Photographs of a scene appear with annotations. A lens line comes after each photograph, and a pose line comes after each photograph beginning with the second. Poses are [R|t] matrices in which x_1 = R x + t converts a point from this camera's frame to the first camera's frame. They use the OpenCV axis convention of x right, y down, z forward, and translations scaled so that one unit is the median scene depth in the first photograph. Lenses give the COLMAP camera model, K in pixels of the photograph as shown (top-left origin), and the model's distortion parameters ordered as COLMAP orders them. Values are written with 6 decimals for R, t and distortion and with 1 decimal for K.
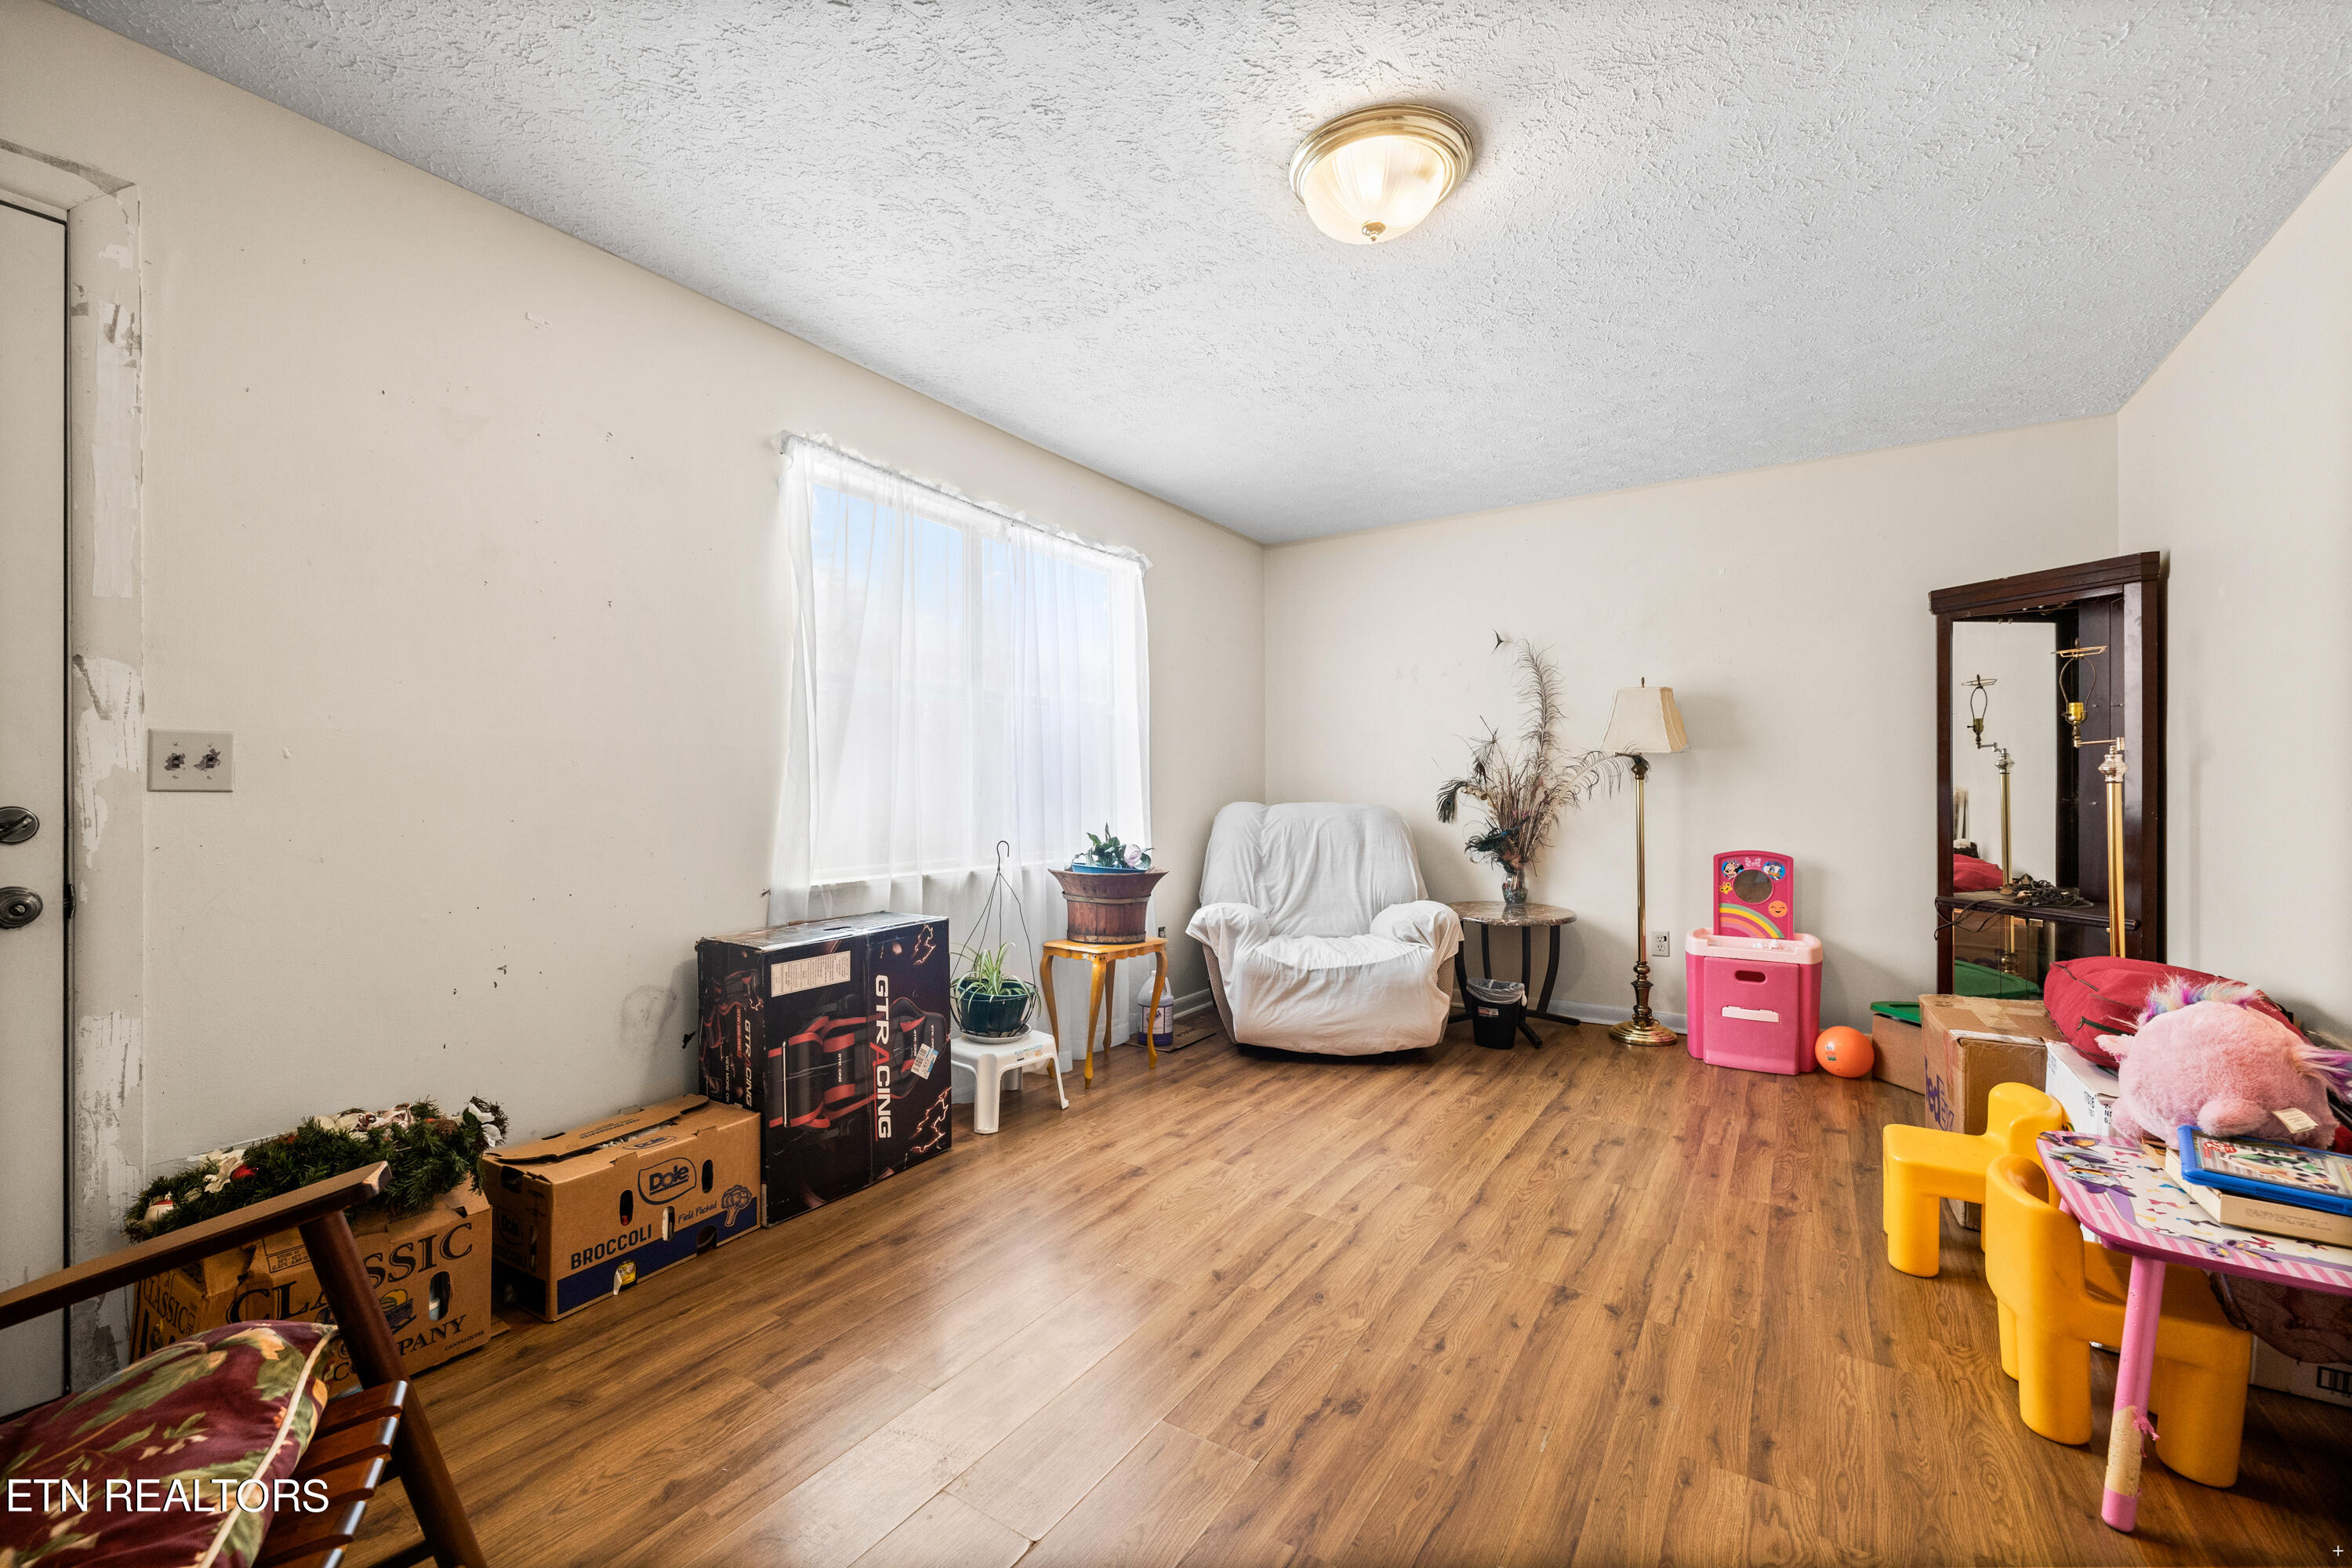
lens RADIAL K [[981.5, 0, 1176.0], [0, 981.5, 784.0], [0, 0, 1]] dist [0.000920, -0.000196]
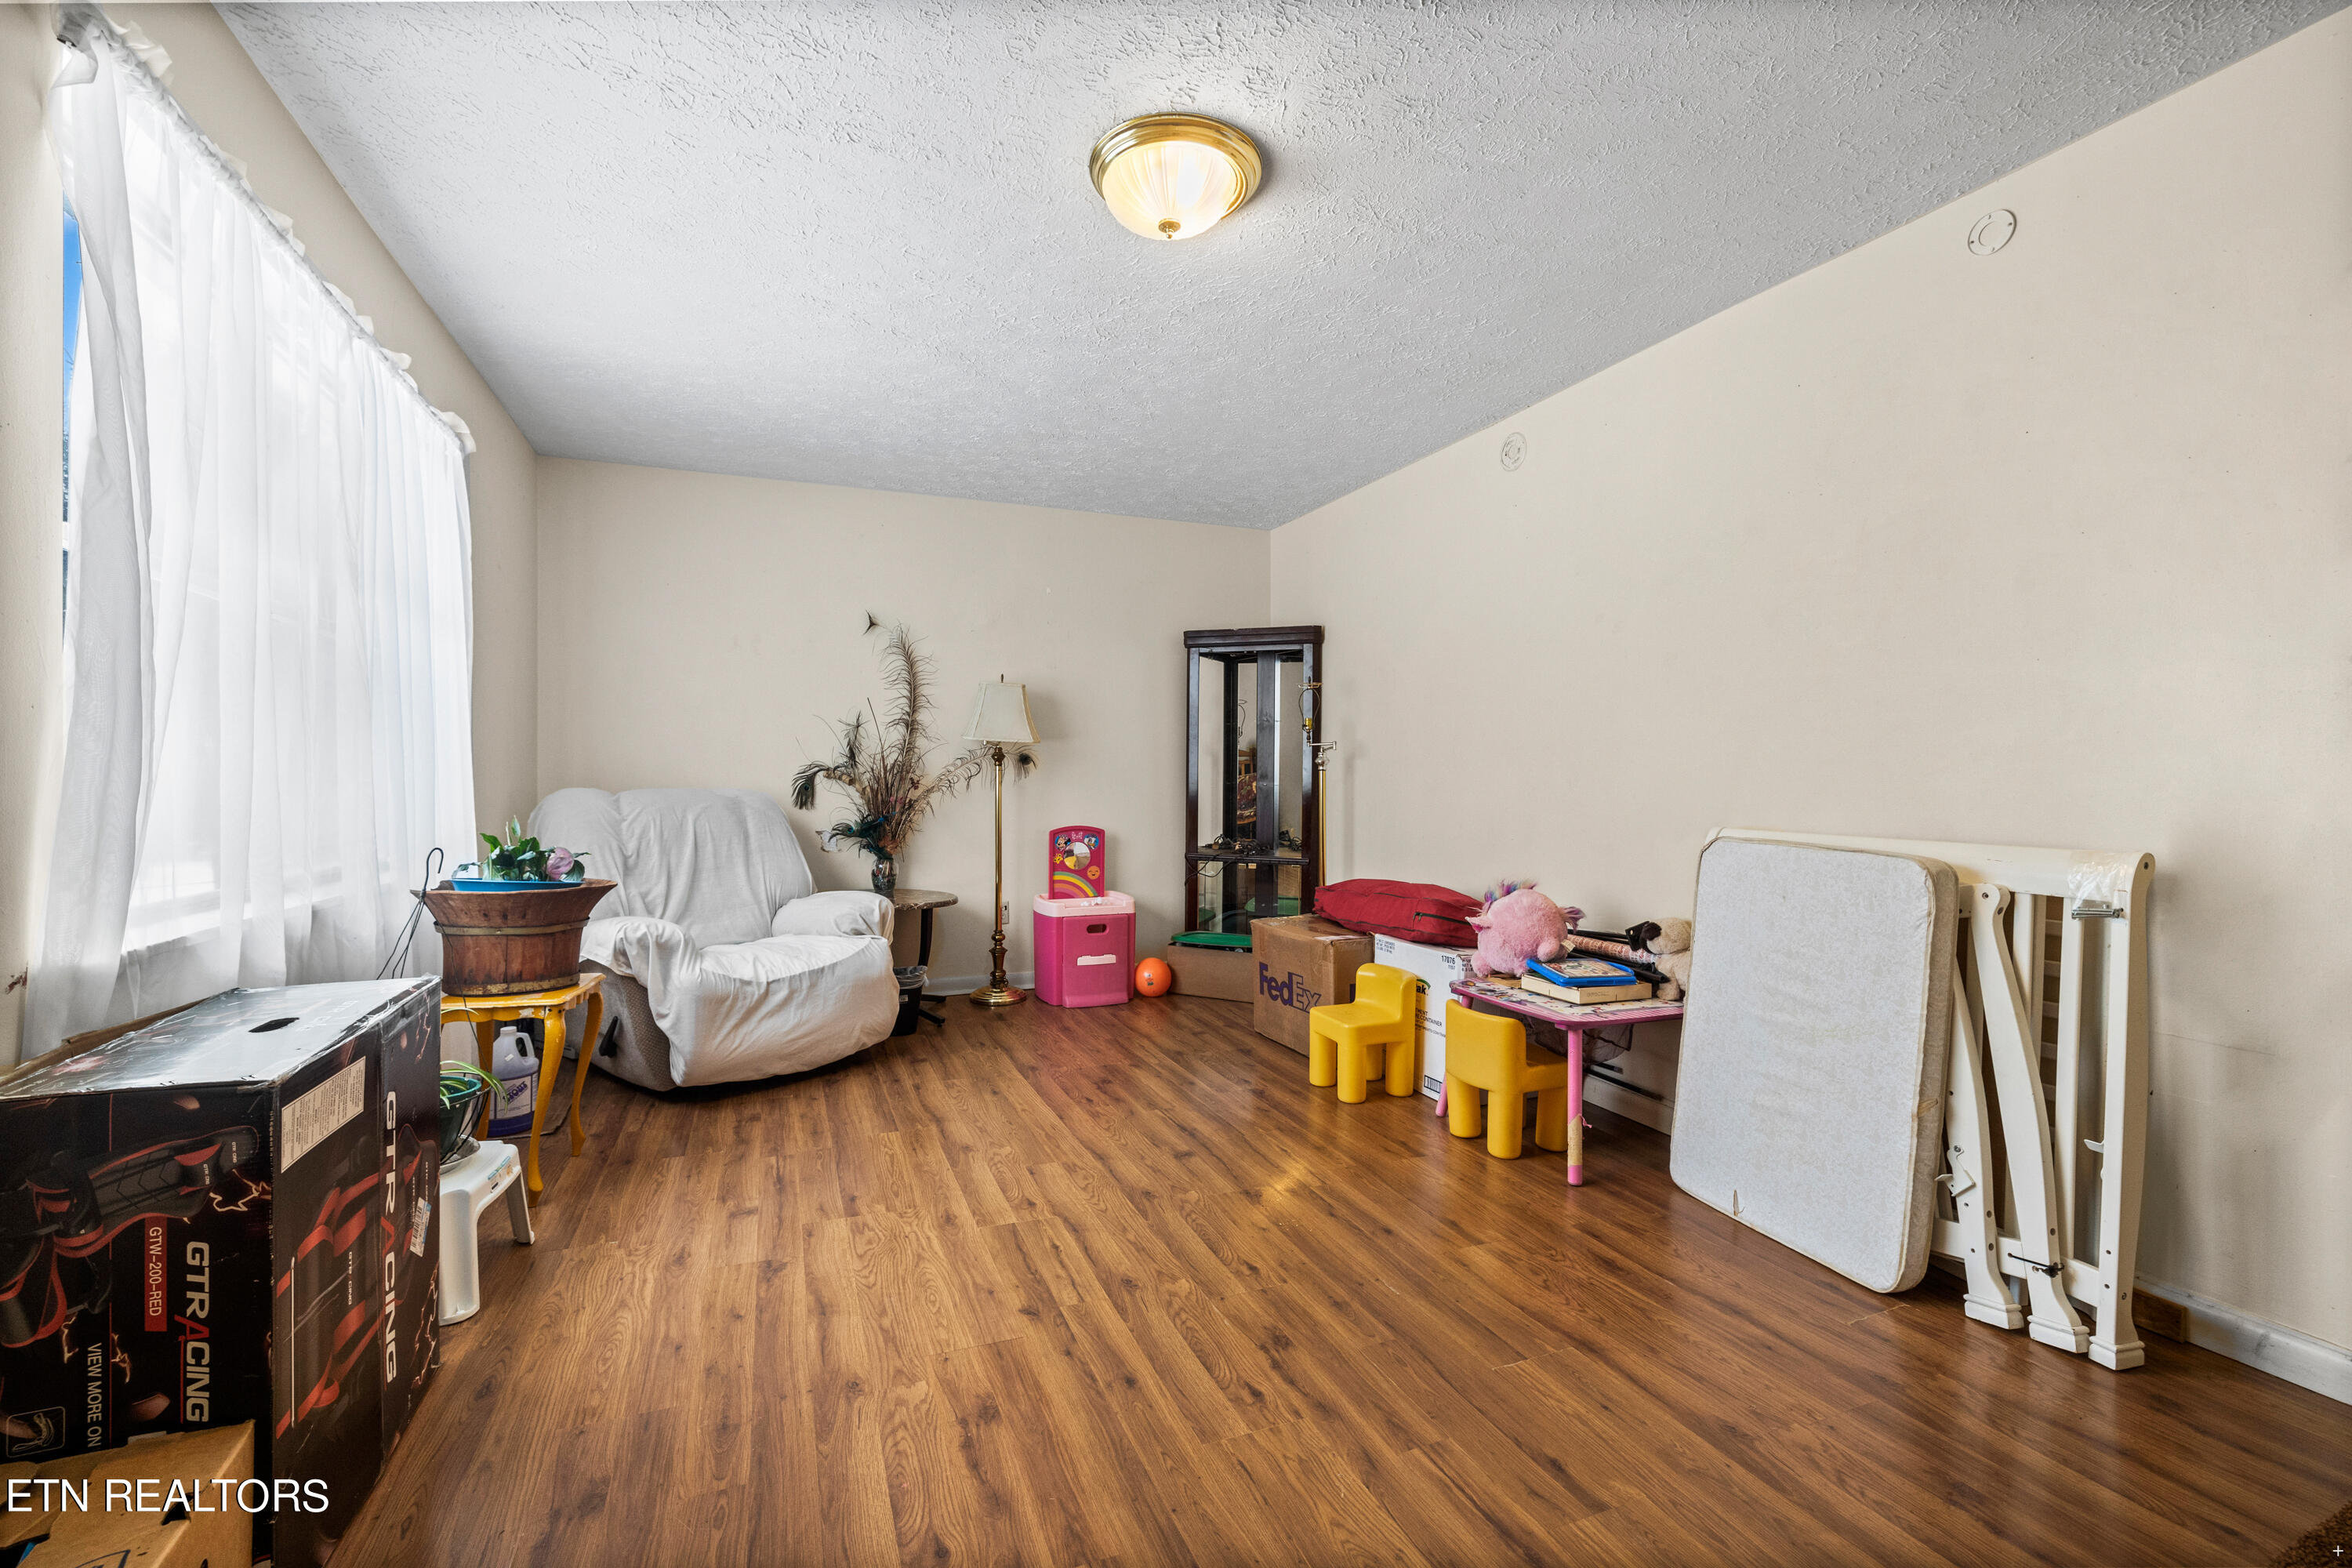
lens RADIAL K [[979.0, 0, 1172.4], [0, 979.0, 780.5], [0, 0, 1]] dist [-0.000675, -0.000691]
pose [[0.577158, 0.002136, 0.816630, -0.368200], [-0.003991, 0.999992, 0.000205, 0.012272], [-0.816623, -0.003378, 0.577162, 0.234923]]
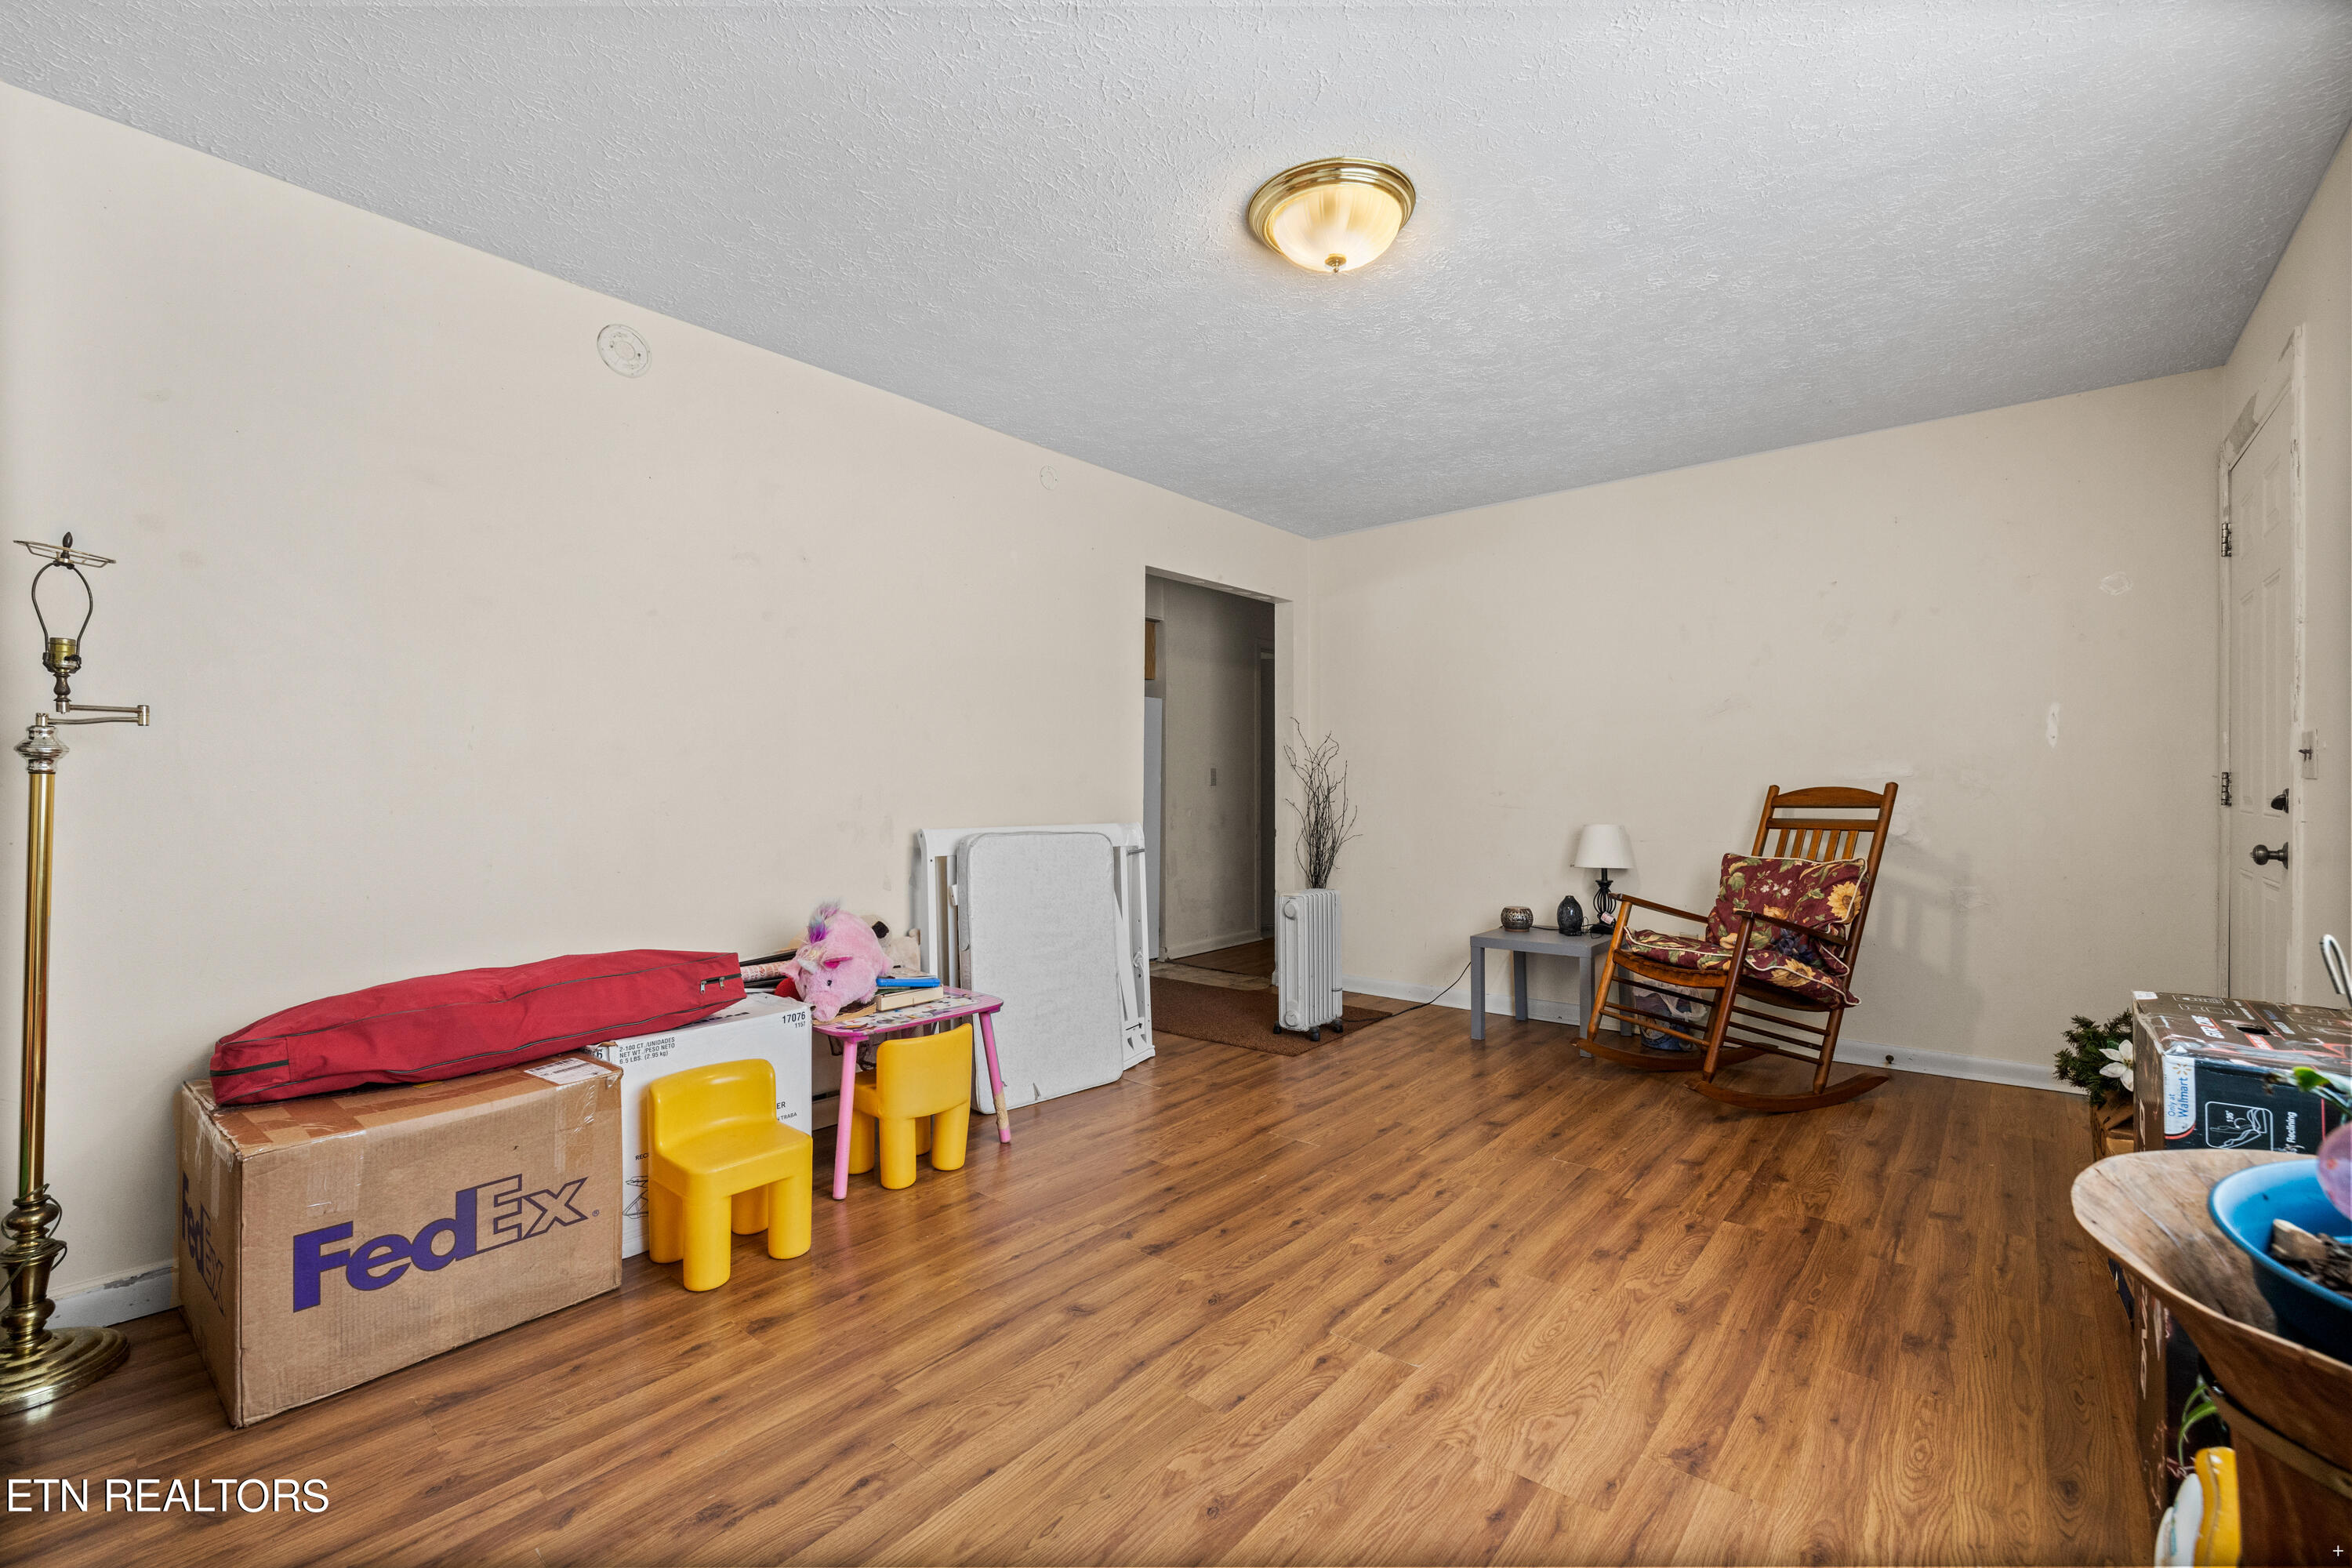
lens RADIAL K [[981.5, 0, 1176.0], [0, 981.5, 784.0], [0, 0, 1]] dist [0.000920, -0.000196]
pose [[-0.989944, 0.002407, 0.141438, 0.129537], [0.001973, 0.999993, -0.003210, 0.007056], [-0.141444, -0.002899, -0.989942, 1.218179]]
